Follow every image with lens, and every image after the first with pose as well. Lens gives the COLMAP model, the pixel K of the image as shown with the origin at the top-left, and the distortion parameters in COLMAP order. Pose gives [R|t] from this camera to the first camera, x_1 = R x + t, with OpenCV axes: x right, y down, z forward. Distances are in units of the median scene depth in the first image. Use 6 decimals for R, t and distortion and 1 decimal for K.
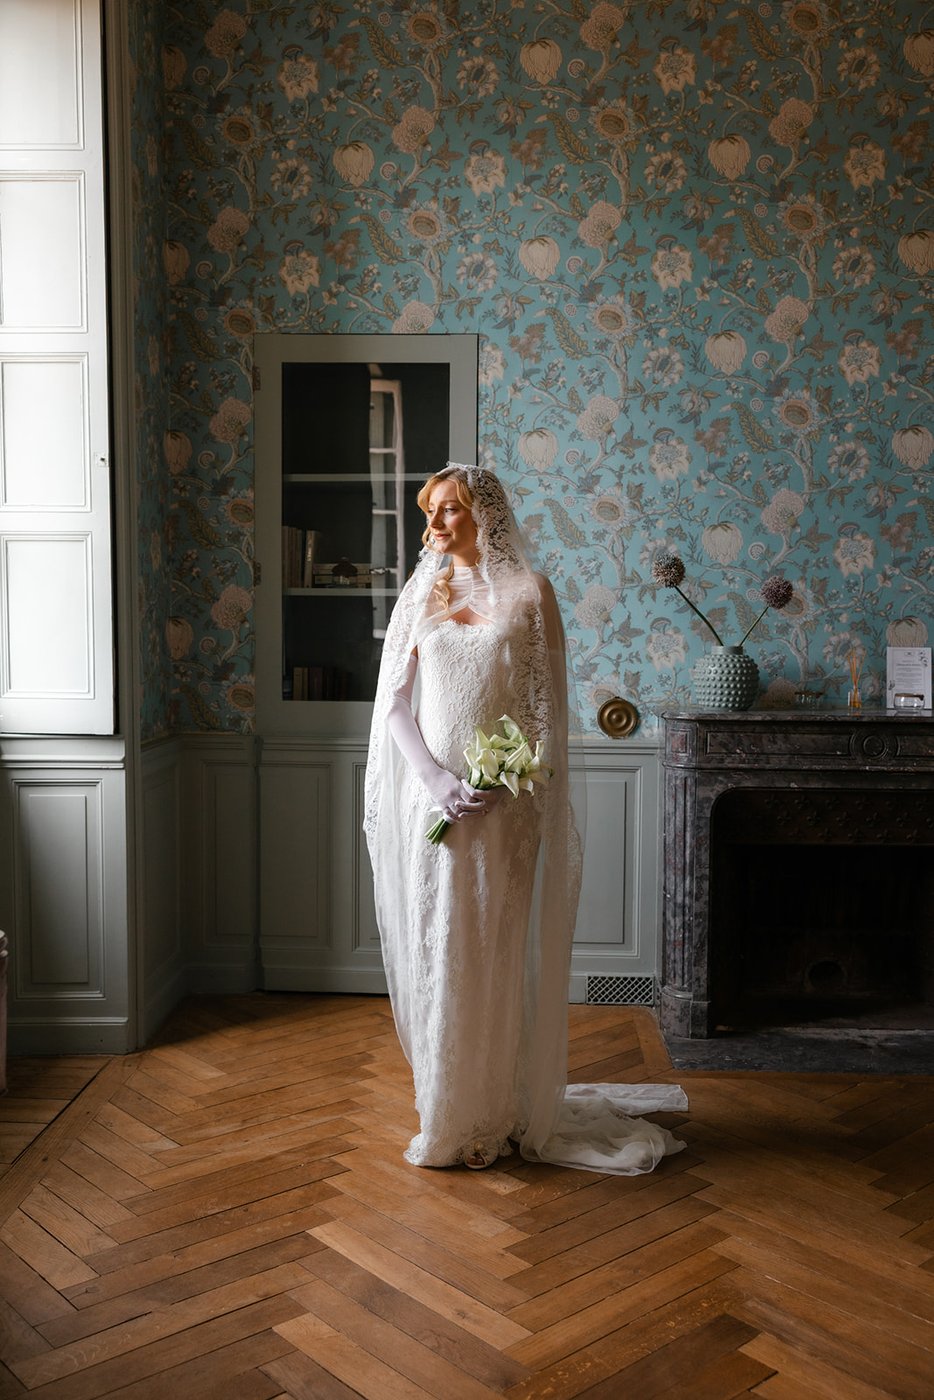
lens RADIAL K [[1407.1, 0, 470.8], [0, 1407.1, 704.1], [0, 0, 1]] dist [-0.003717, 0.006652]
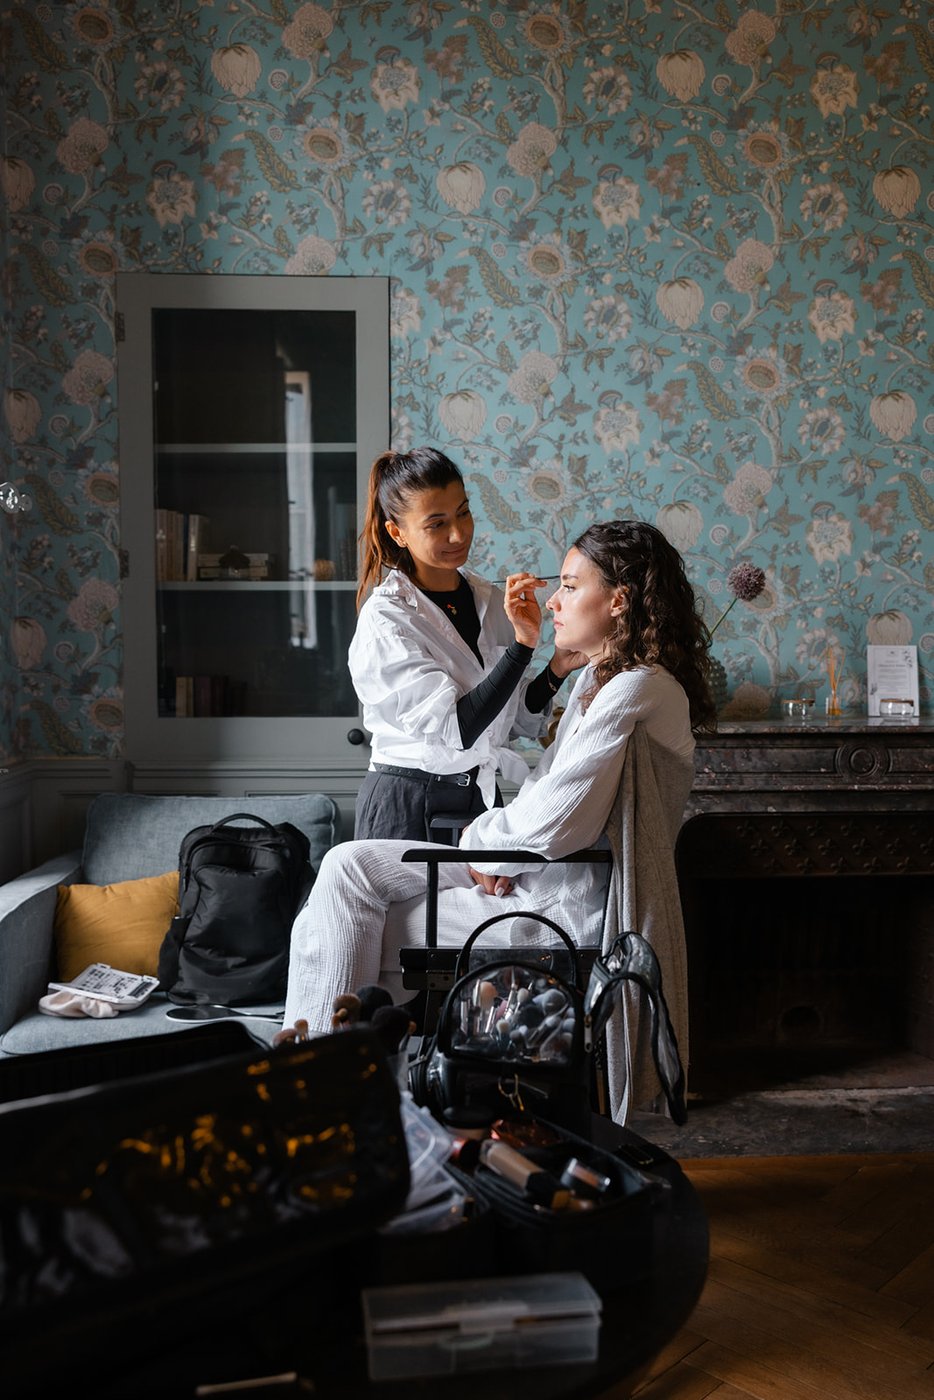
lens RADIAL K [[1407.1, 0, 470.8], [0, 1407.1, 704.1], [0, 0, 1]] dist [-0.003717, 0.006652]
pose [[0.998618, -0.013965, 0.050667, 0.007411], [0.014353, 0.999870, -0.007303, -0.001649], [-0.050559, 0.008020, 0.998689, 0.156770]]
